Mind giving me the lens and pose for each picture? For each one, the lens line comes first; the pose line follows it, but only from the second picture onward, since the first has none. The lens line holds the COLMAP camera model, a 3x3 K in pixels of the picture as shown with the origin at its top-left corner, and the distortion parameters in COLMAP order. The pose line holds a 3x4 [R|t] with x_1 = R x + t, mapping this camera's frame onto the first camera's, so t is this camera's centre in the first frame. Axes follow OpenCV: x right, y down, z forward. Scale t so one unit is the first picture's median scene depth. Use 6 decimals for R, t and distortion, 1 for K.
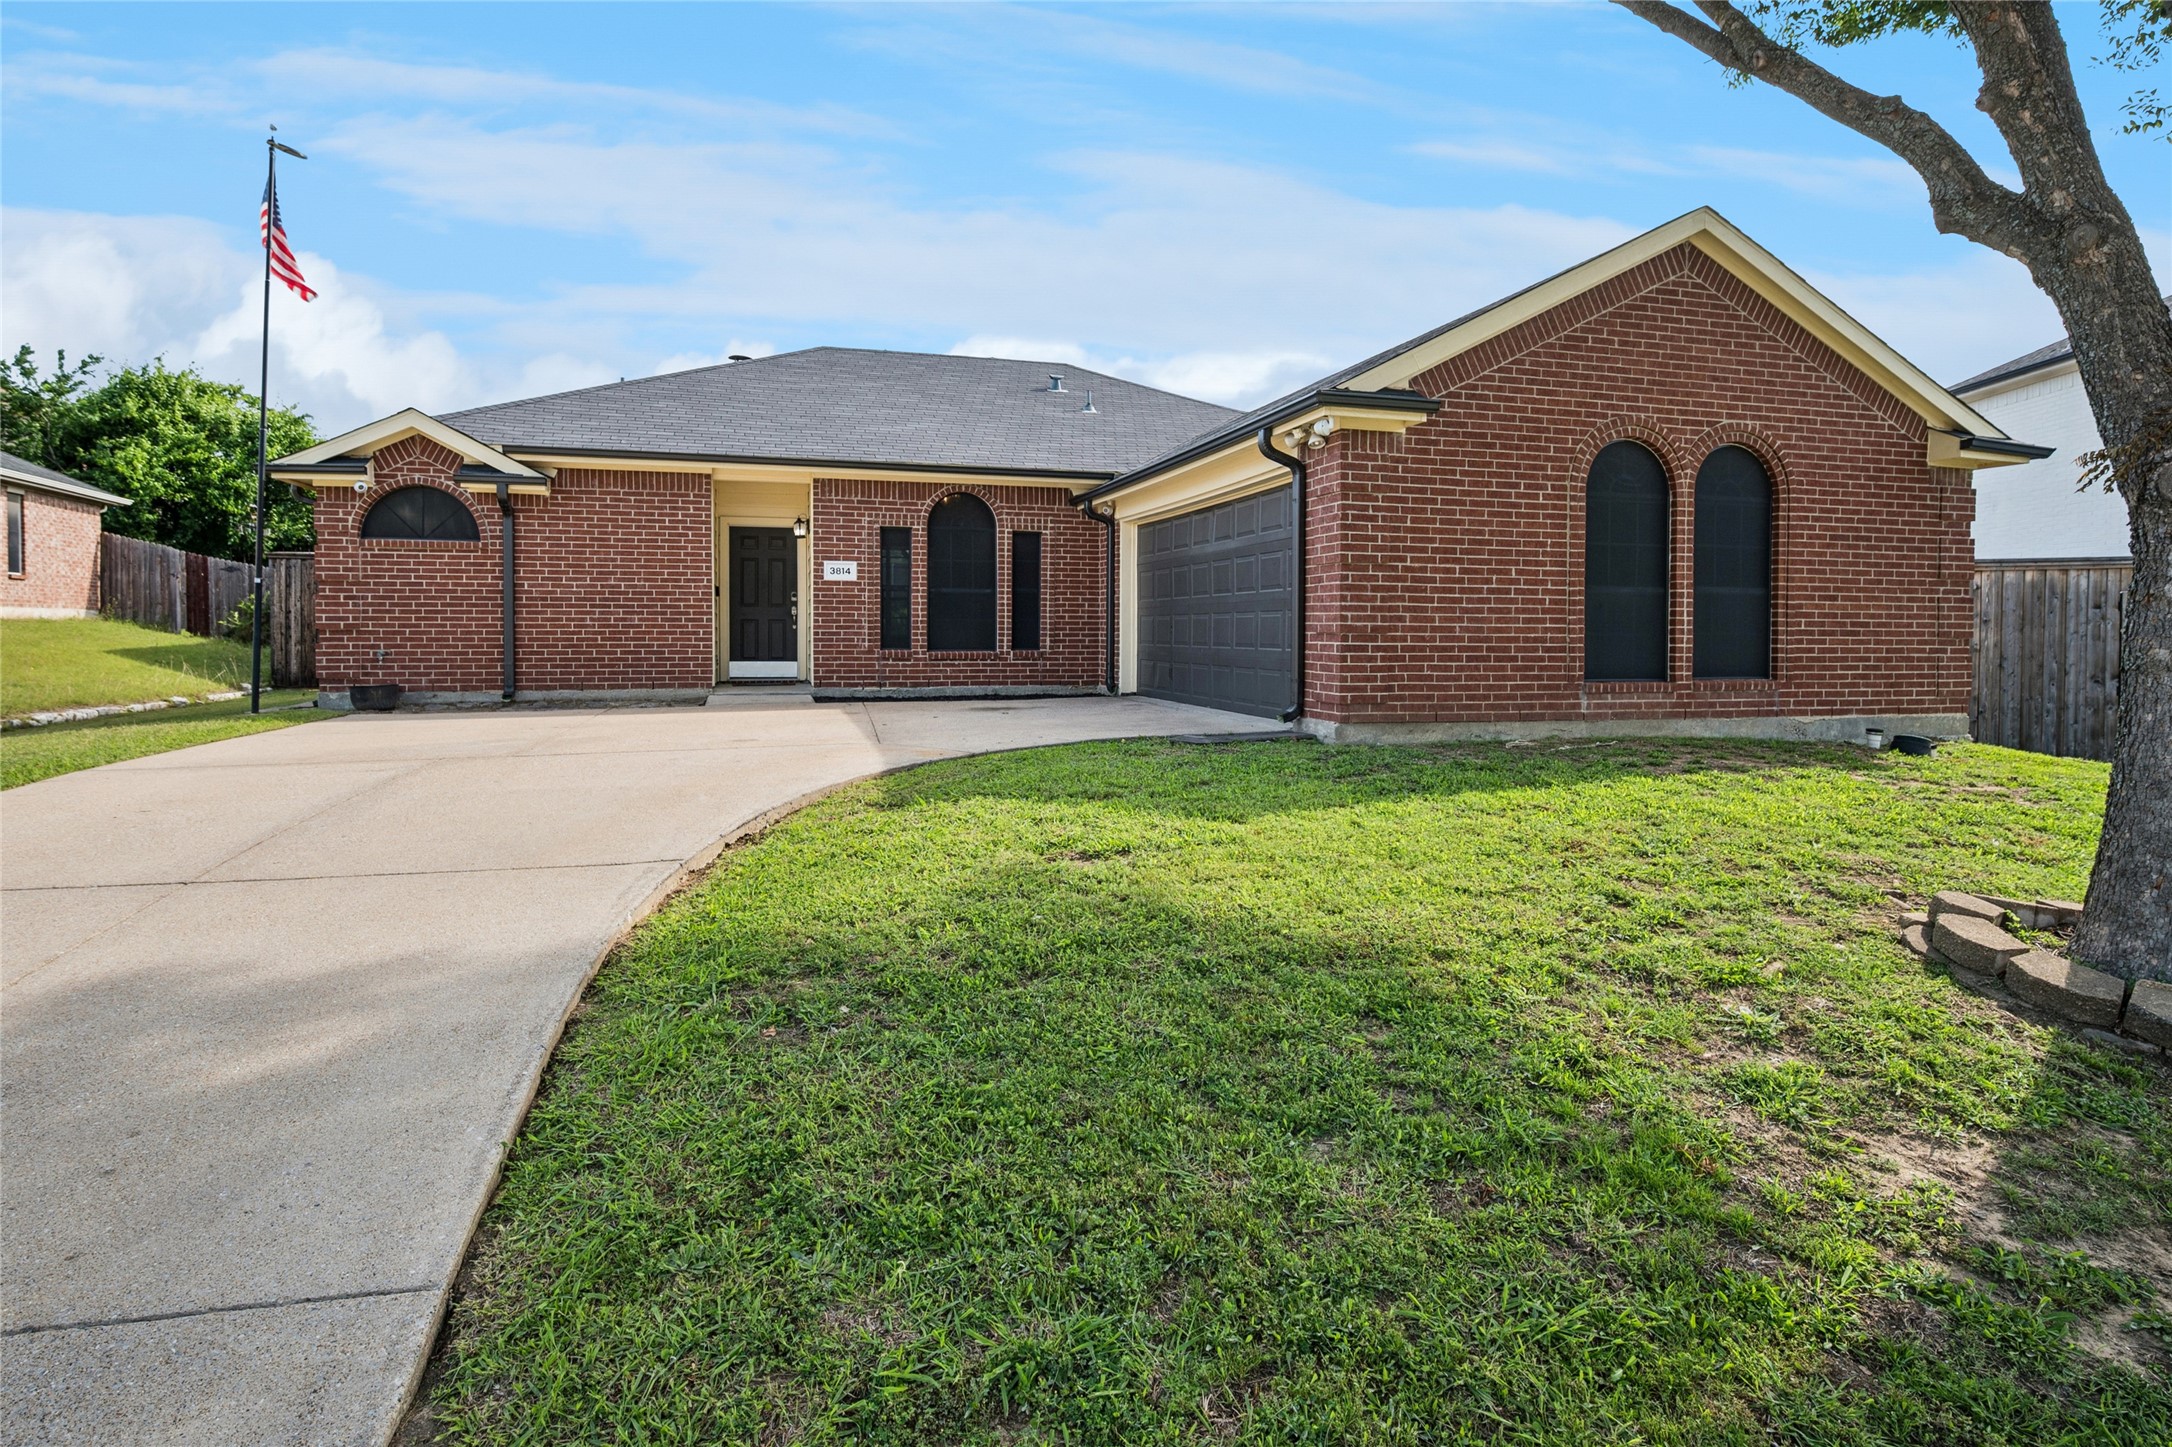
lens RADIAL K [[1180.0, 0, 1085.1], [0, 1180.0, 712.3], [0, 0, 1]] dist [-0.001004, -0.003311]
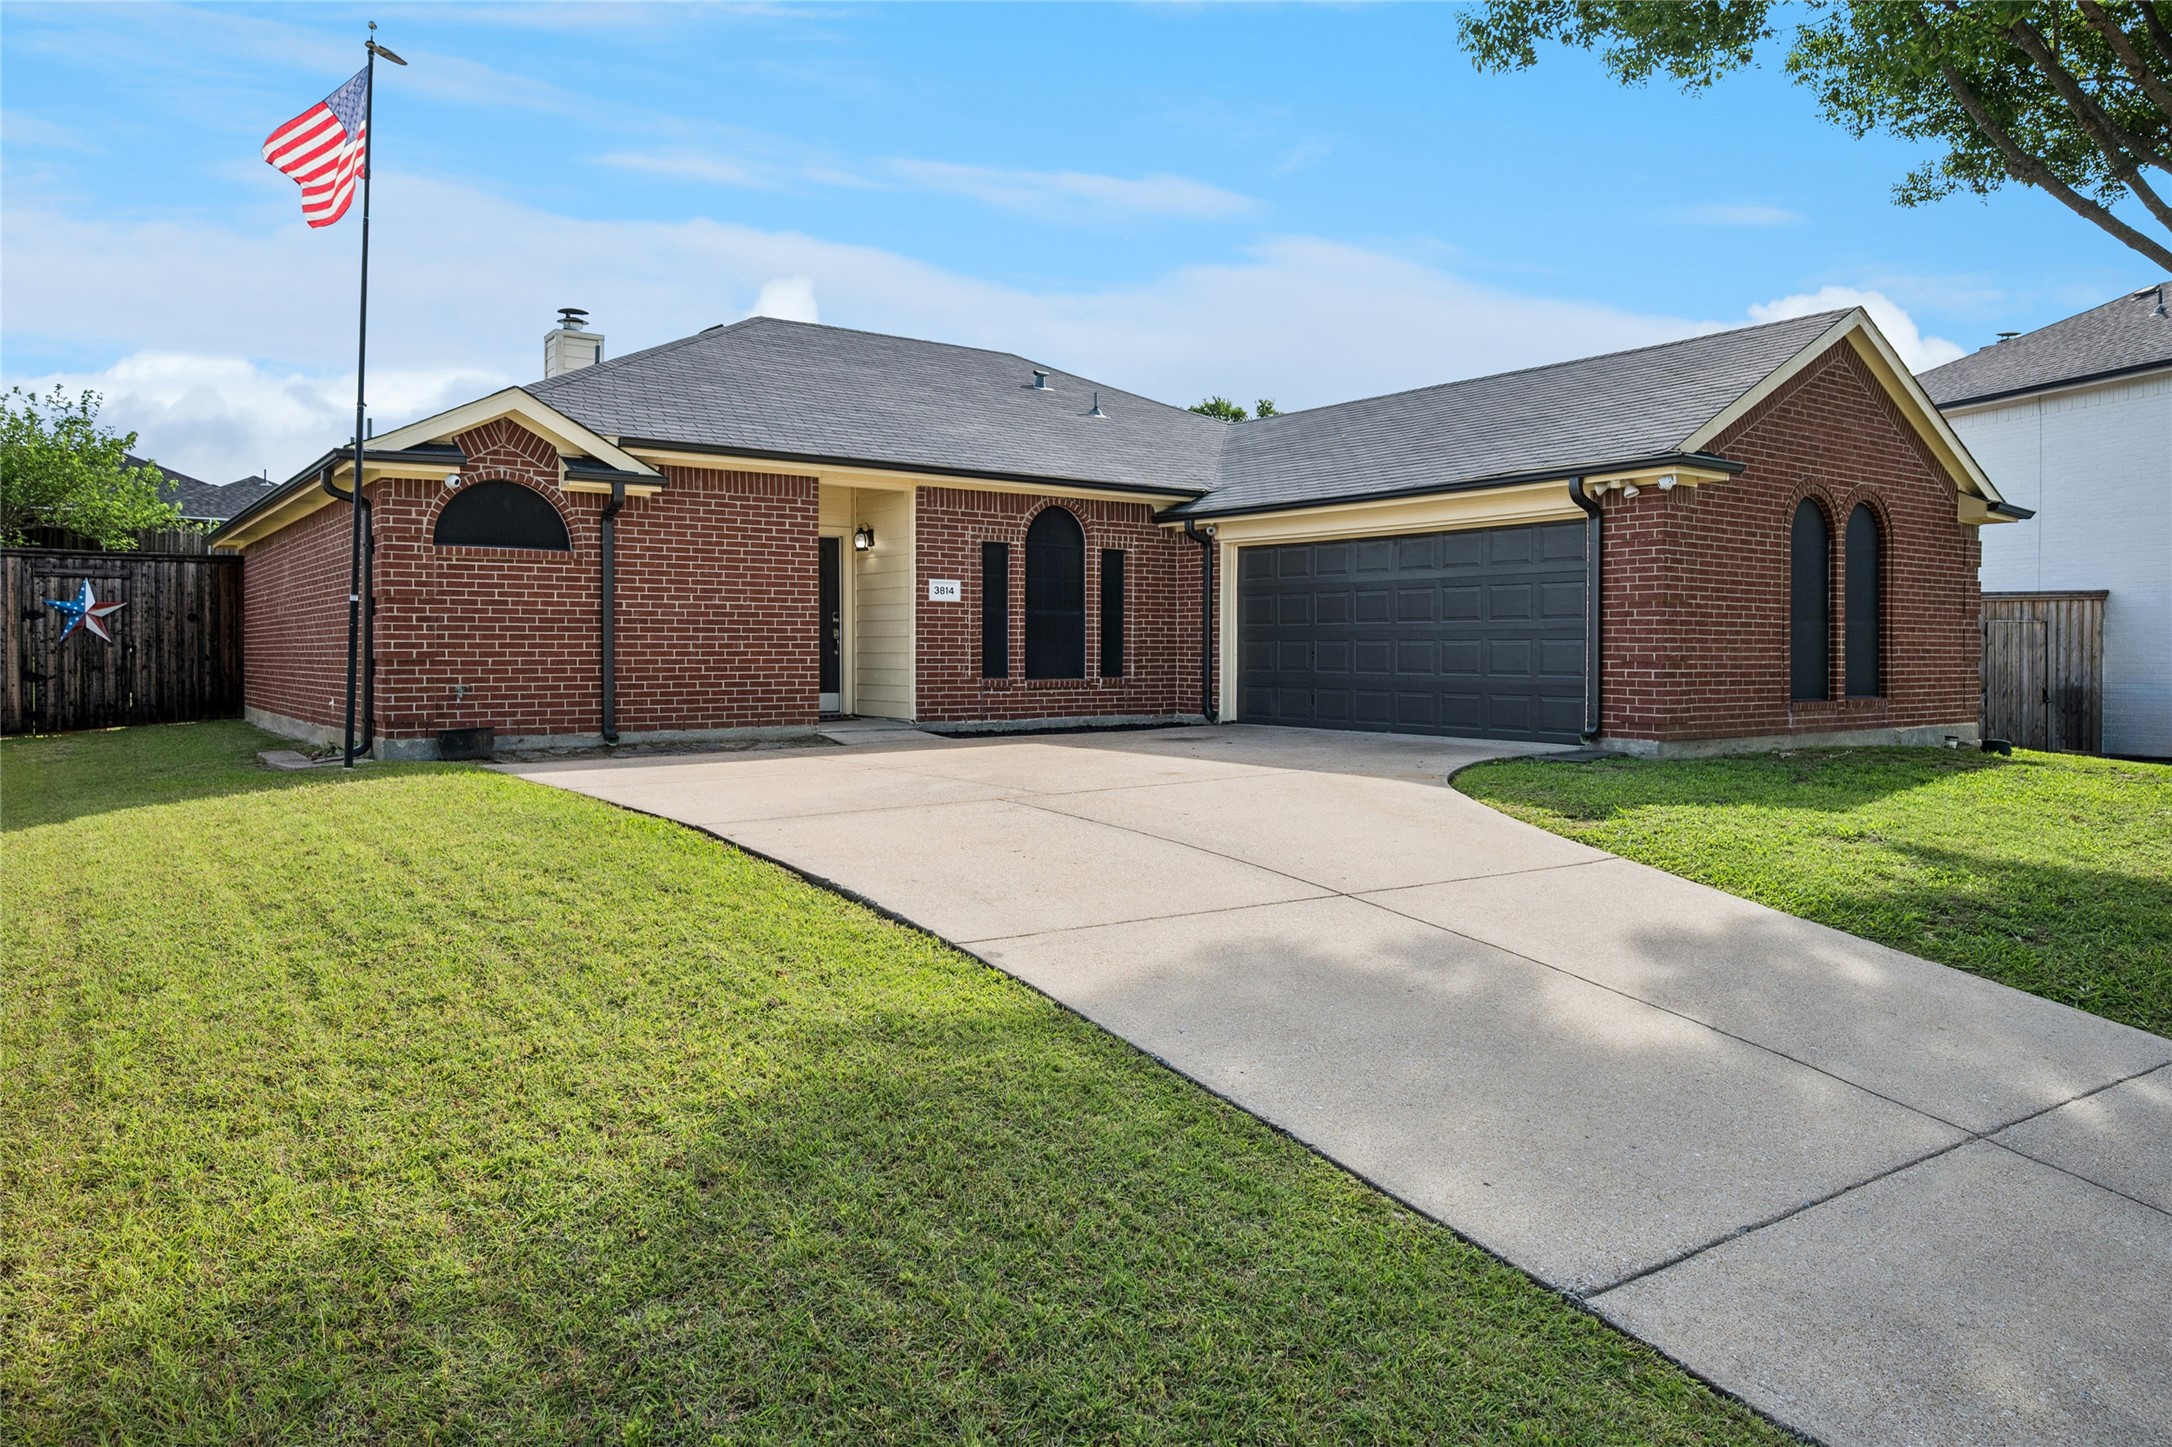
lens RADIAL K [[1497.8, 0, 1086.9], [0, 1497.8, 723.5], [0, 0, 1]] dist [0.009232, 0.002874]
pose [[0.930324, -0.020061, 0.366189, -0.555745], [0.026198, 0.999587, -0.011796, -0.003456], [-0.365802, 0.020568, 0.930466, -0.094867]]
